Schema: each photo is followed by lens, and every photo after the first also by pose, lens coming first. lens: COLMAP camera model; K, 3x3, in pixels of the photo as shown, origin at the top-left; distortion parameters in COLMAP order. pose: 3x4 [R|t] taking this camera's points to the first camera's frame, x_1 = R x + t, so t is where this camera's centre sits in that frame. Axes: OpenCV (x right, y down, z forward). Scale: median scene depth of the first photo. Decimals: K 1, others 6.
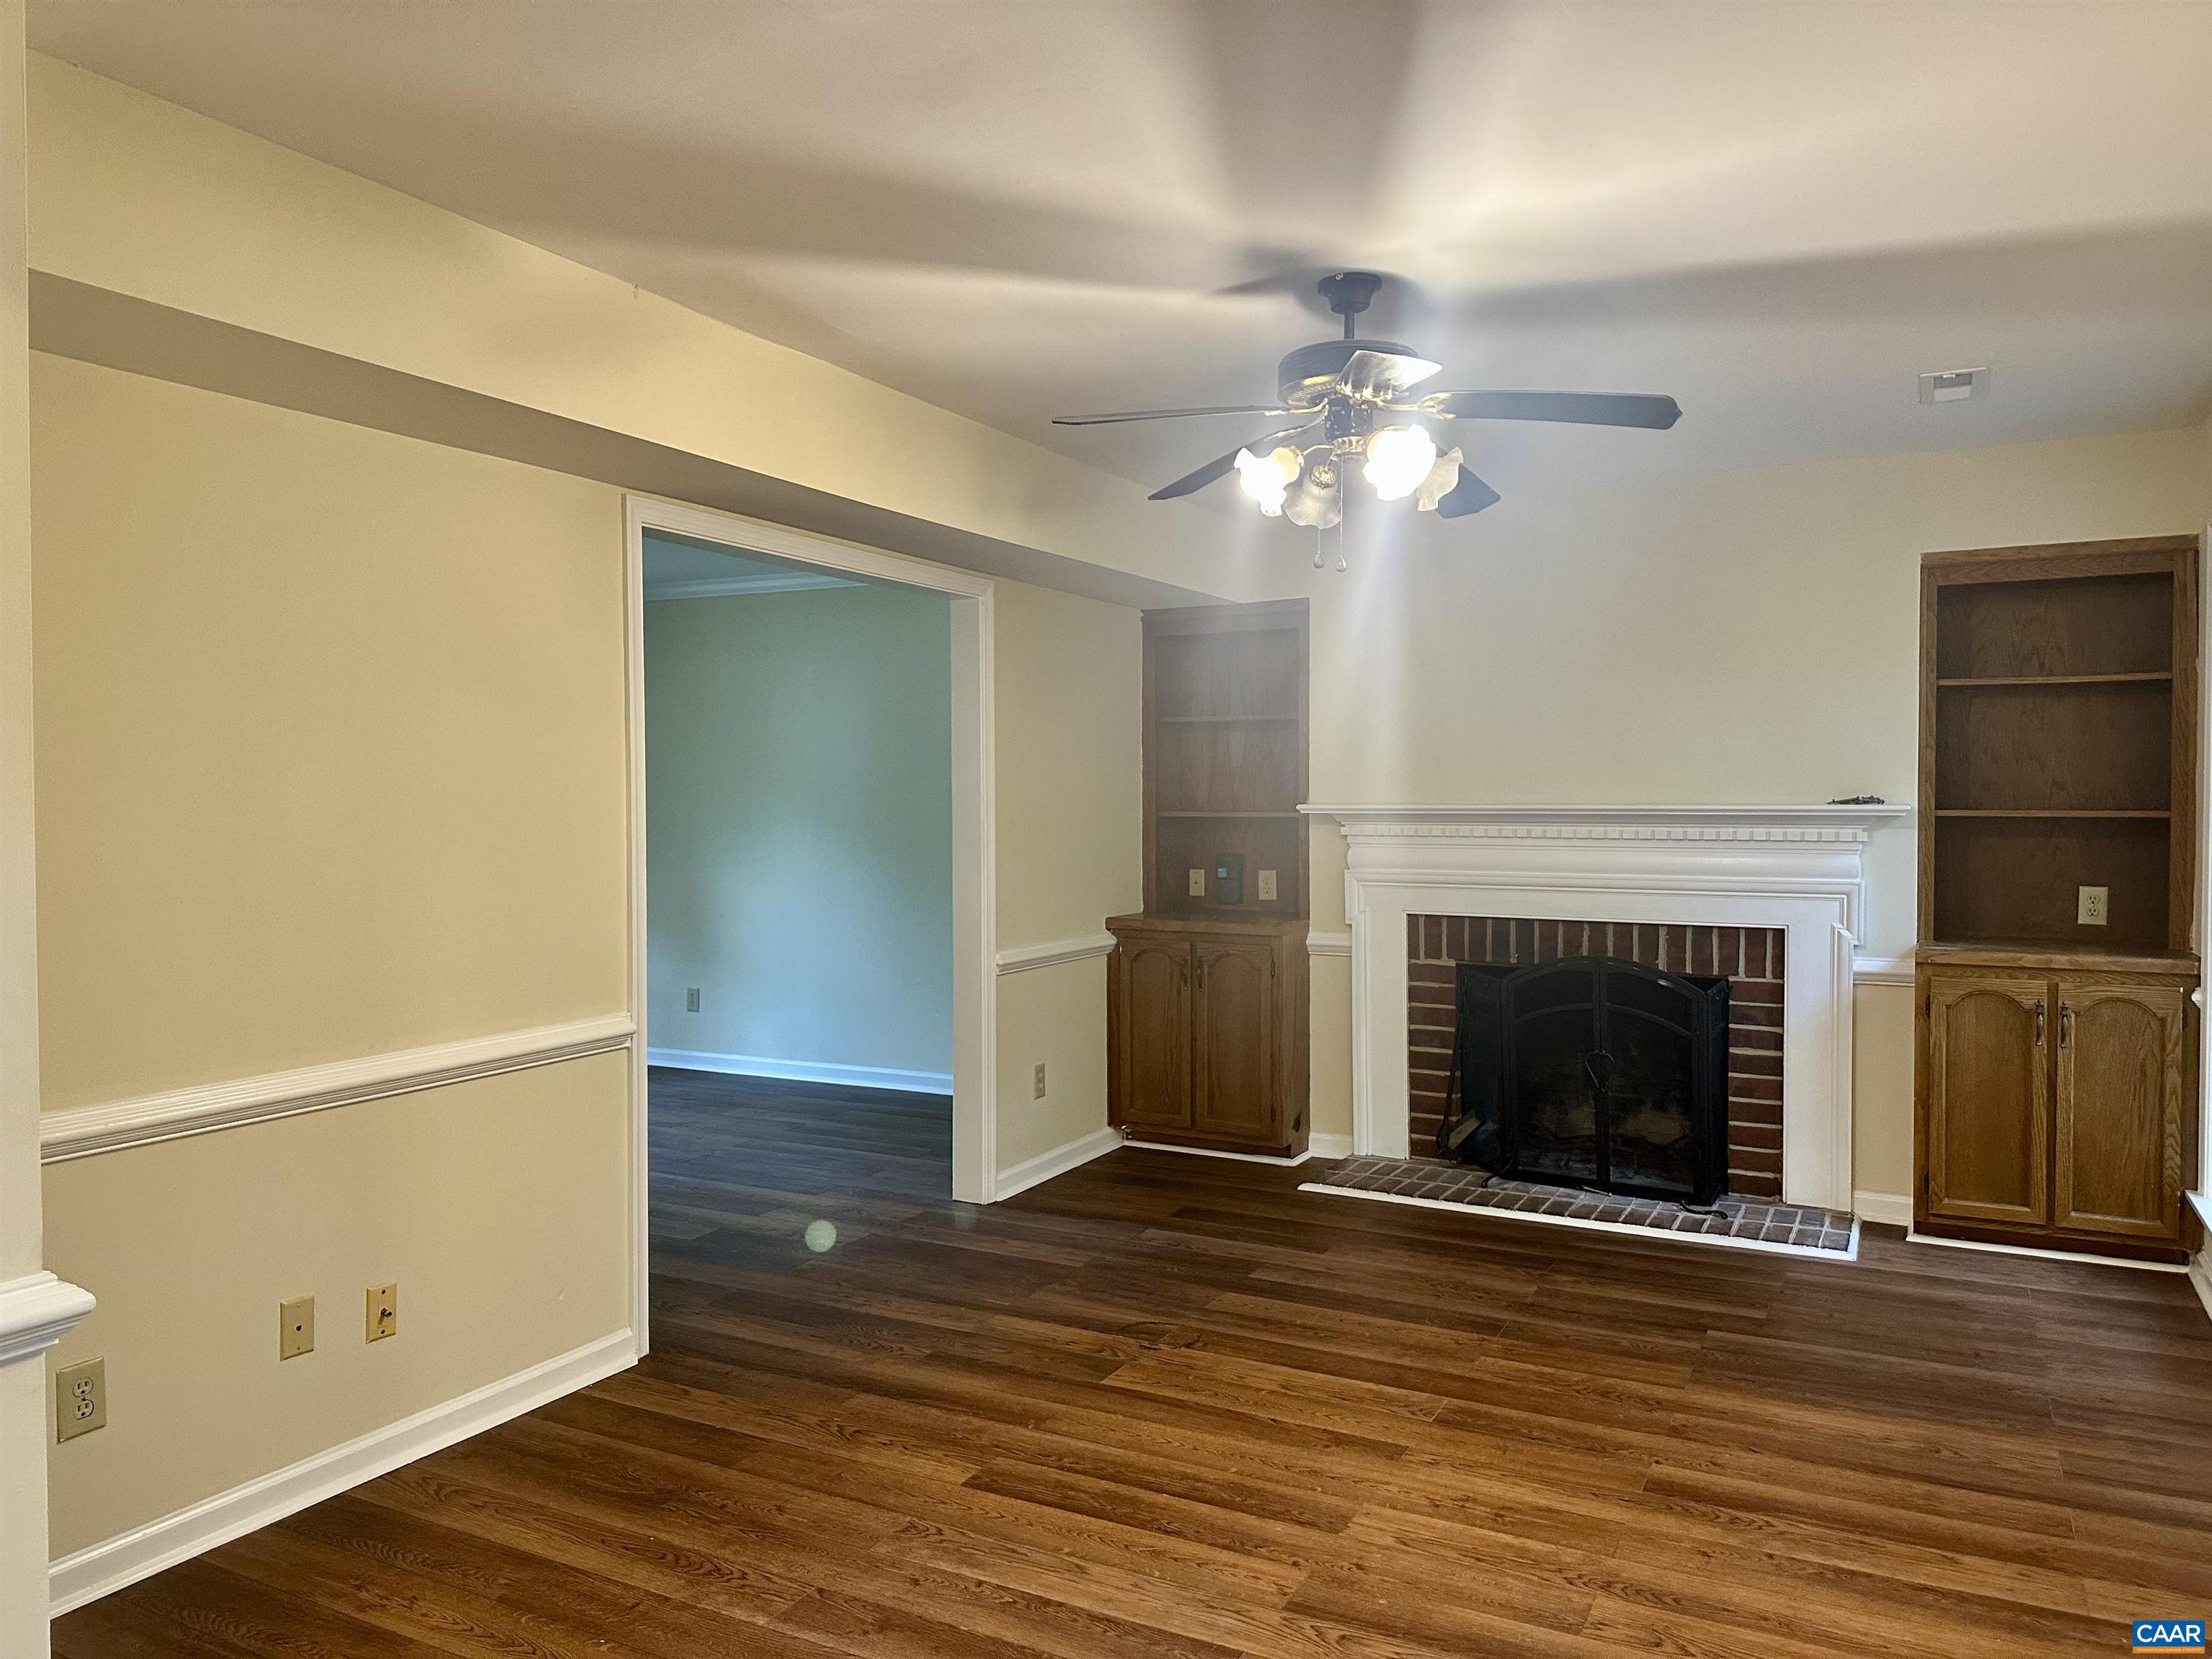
lens RADIAL K [[1539.0, 0, 1091.8], [0, 1539.0, 832.1], [0, 0, 1]] dist [0.101663, -0.139315]
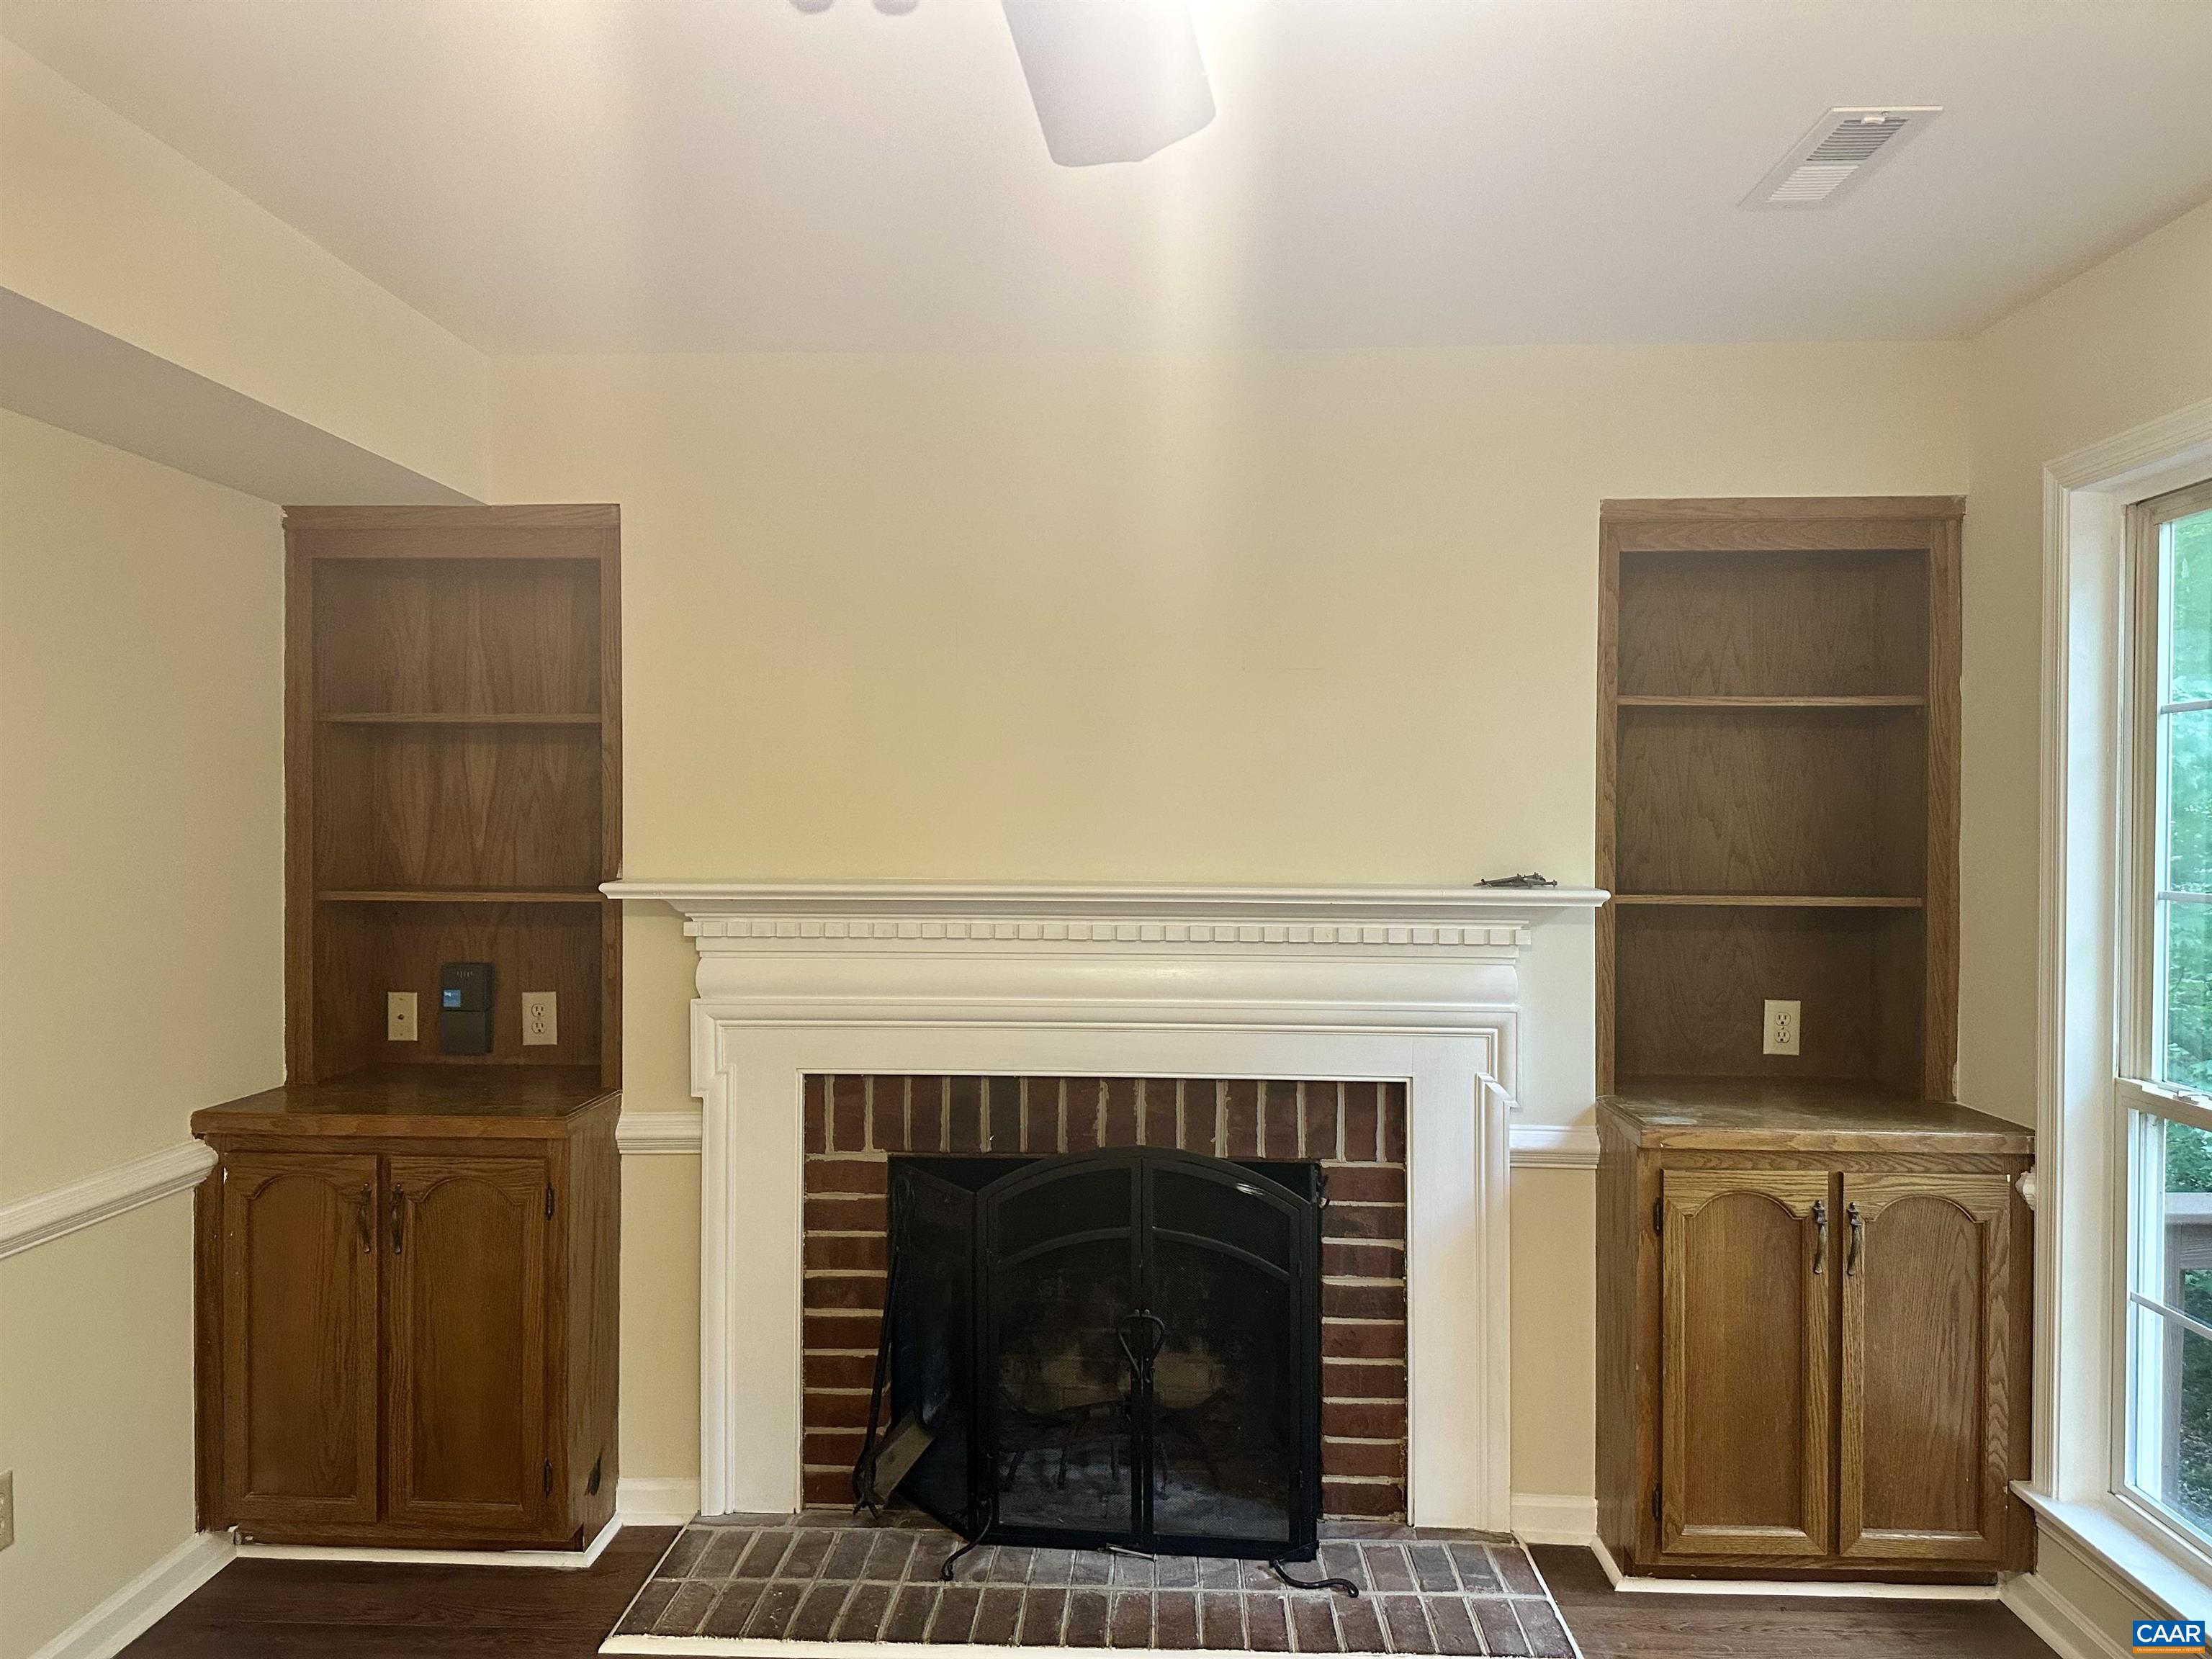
lens RADIAL K [[1539.0, 0, 1091.8], [0, 1539.0, 832.1], [0, 0, 1]] dist [0.101663, -0.139315]
pose [[0.896663, 0.002314, 0.442708, 0.052138], [0.003607, 0.999915, -0.012533, -0.031303], [-0.442700, 0.012835, 0.896578, 0.487579]]
